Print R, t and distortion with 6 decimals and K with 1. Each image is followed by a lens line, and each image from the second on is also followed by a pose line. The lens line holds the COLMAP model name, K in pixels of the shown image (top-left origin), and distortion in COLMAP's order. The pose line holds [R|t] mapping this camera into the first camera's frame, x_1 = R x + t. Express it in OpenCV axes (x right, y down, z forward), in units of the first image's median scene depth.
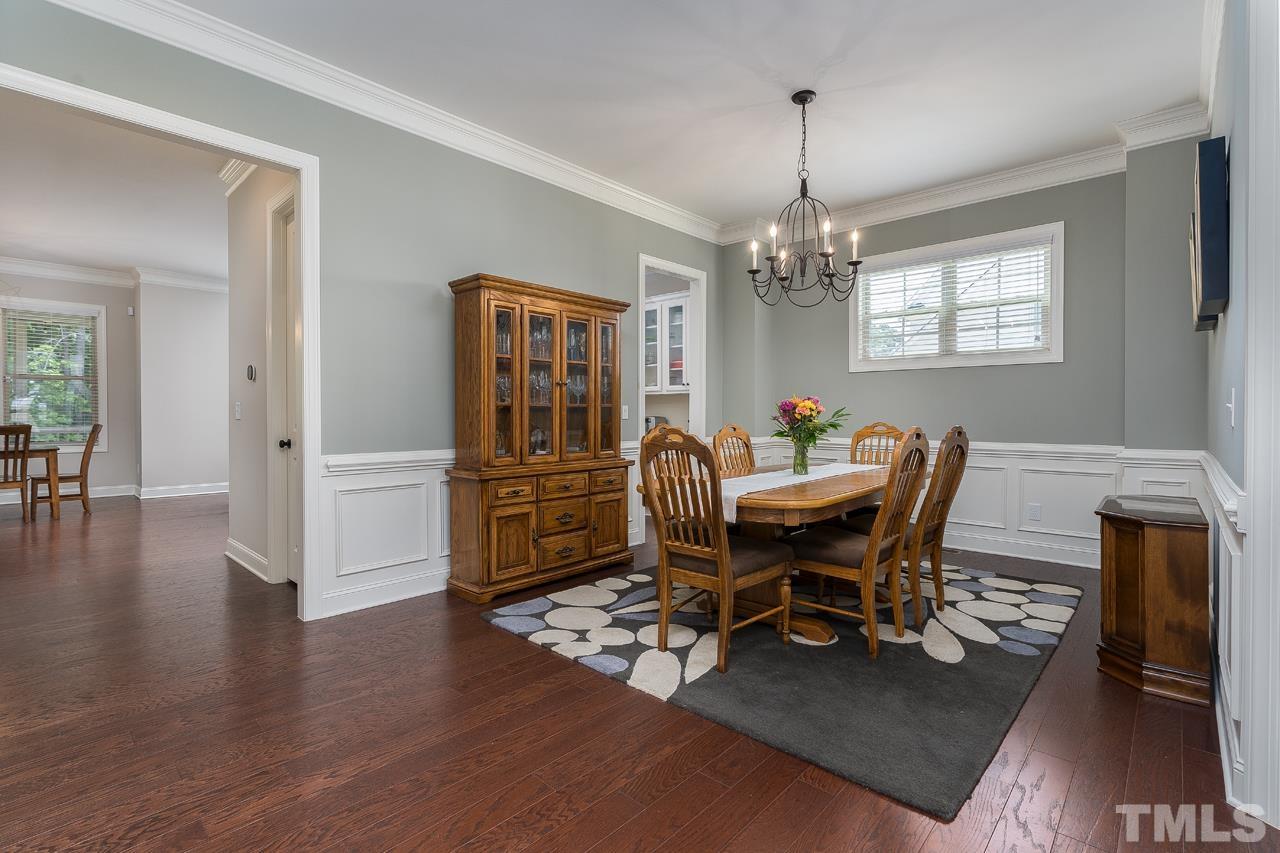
lens RADIAL K [[583.5, 0, 646.7], [0, 583.5, 421.5], [0, 0, 1]] dist [-0.005388, 0.003650]
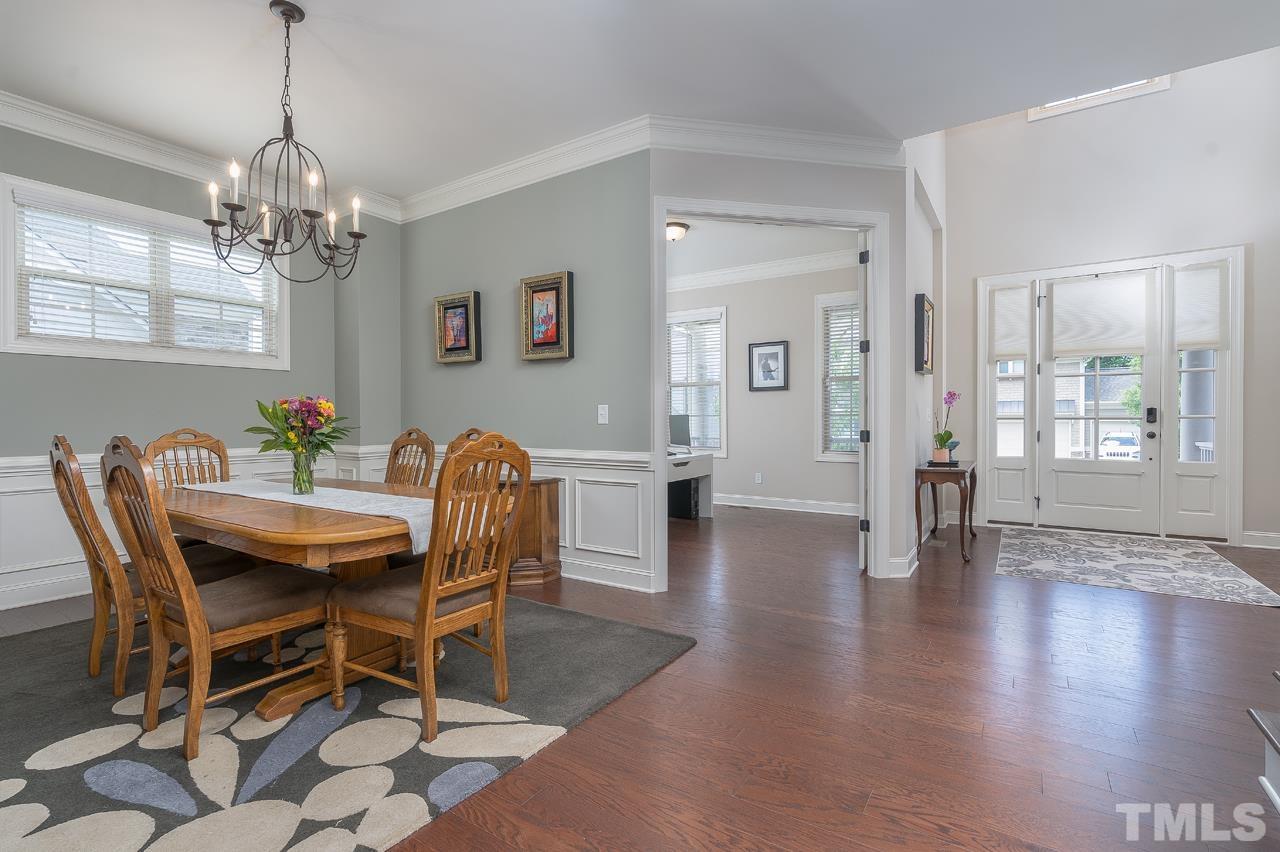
lens RADIAL K [[583.5, 0, 646.8], [0, 583.5, 424.7], [0, 0, 1]] dist [-0.005388, 0.003650]
pose [[-0.159020, -0.006969, 0.987251, -0.579311], [0.010752, 0.999904, 0.008790, -0.004695], [-0.987217, 0.012013, -0.158930, 0.665044]]
